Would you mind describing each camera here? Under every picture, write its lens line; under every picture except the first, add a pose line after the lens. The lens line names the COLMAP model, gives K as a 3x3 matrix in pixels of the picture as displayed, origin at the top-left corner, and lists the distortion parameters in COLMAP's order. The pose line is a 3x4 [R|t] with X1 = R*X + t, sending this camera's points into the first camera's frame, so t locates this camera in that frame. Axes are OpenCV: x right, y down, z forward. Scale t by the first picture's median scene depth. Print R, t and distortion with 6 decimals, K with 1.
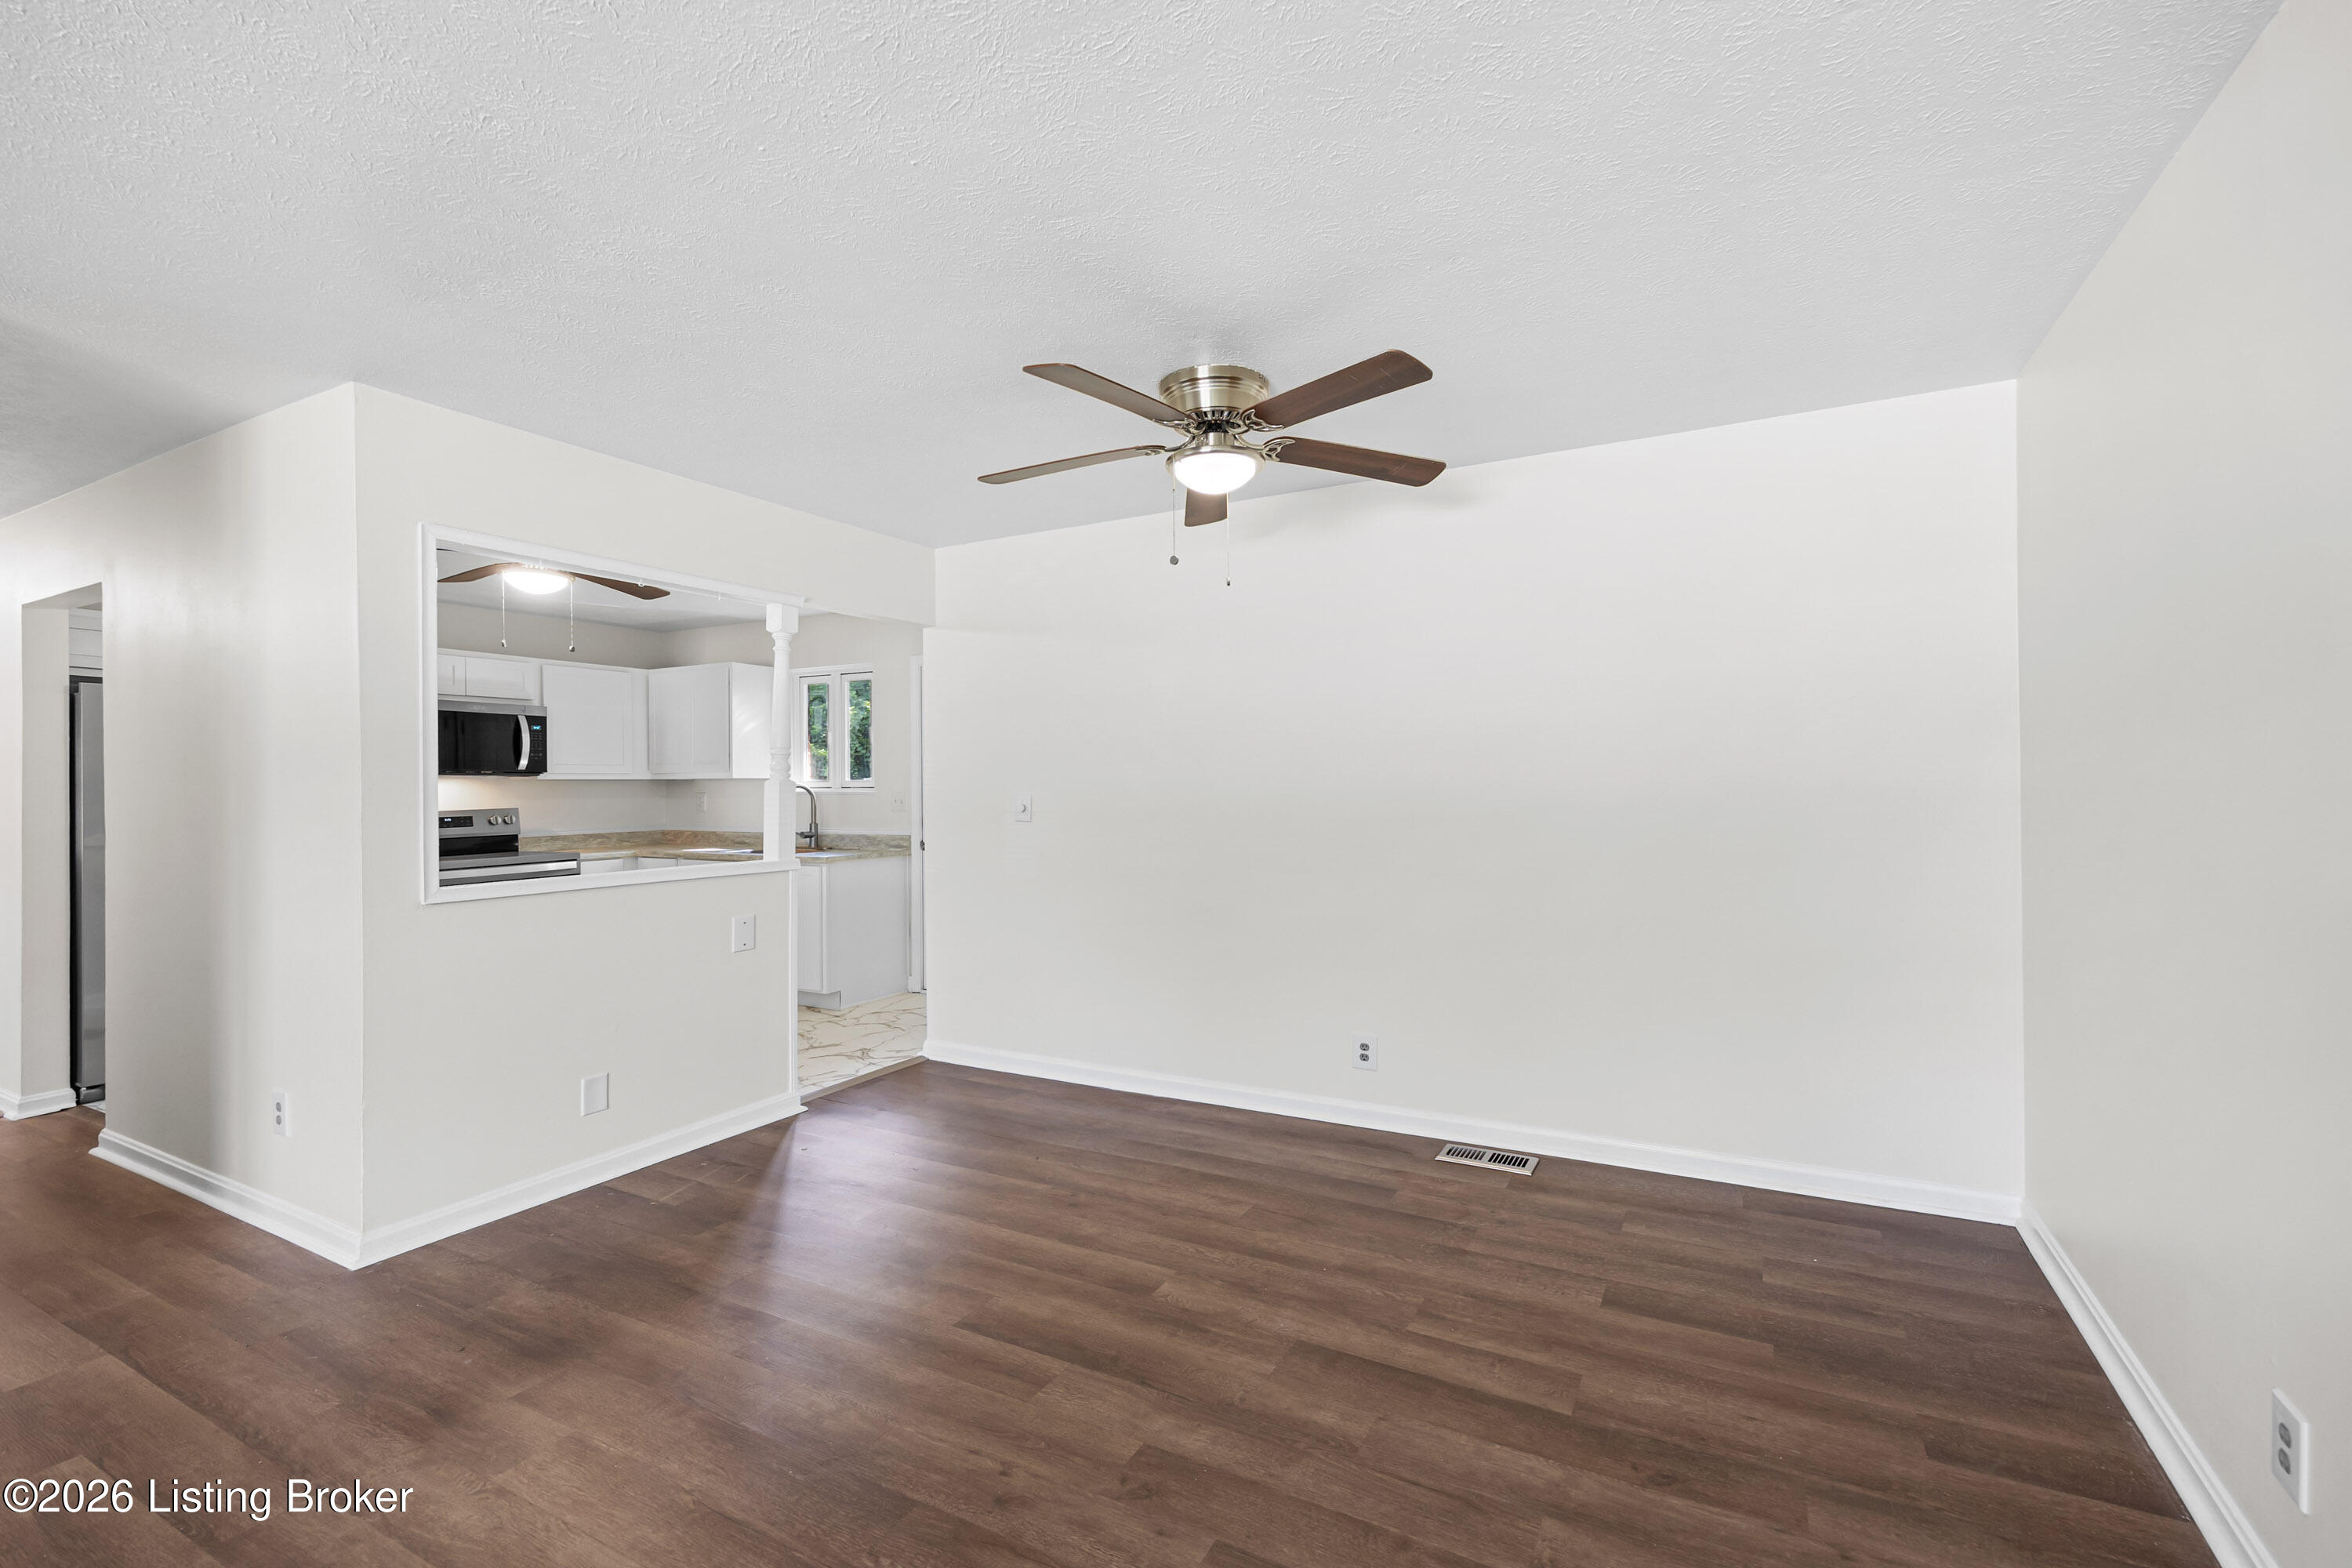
lens RADIAL K [[973.6, 0, 1162.9], [0, 973.6, 854.1], [0, 0, 1]] dist [0.000214, 0.000267]
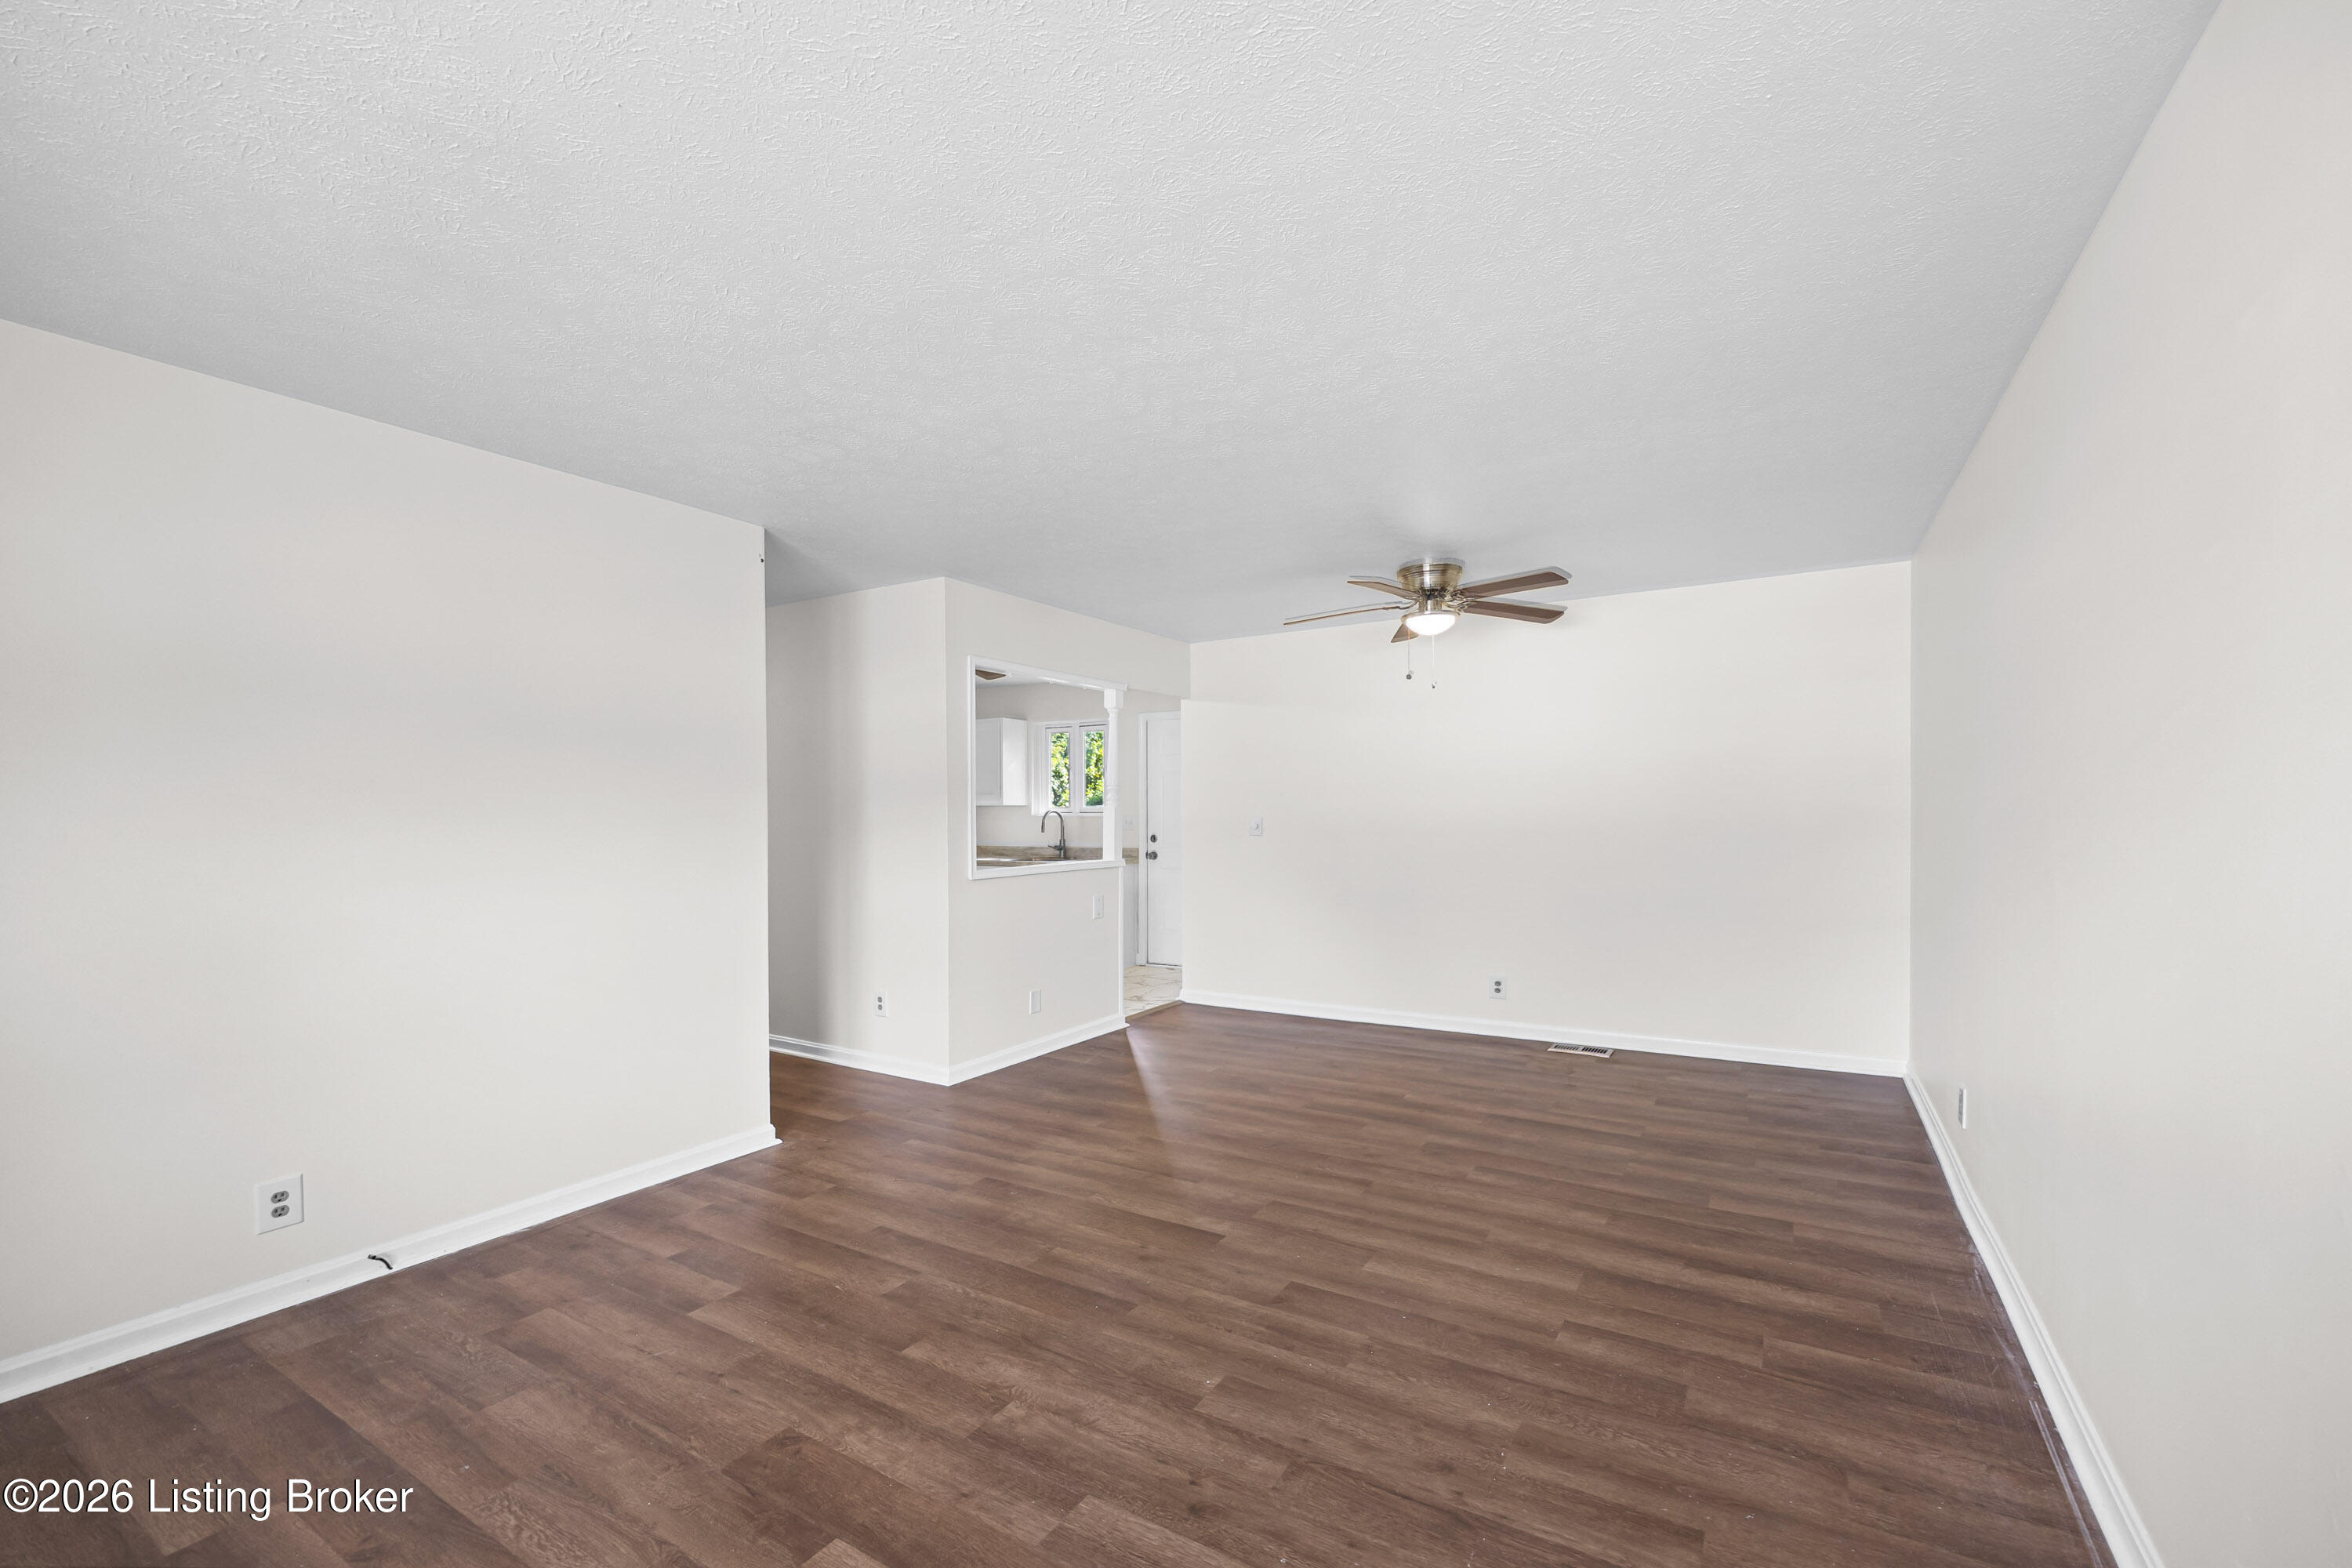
lens RADIAL K [[929.2, 0, 1238.0], [0, 929.2, 901.2], [0, 0, 1]] dist [0.000261, 0.000763]
pose [[0.999958, -0.000026, 0.009161, -0.270420], [-0.000207, 0.999677, 0.025419, 0.042859], [-0.009159, -0.025420, 0.999635, -0.563017]]
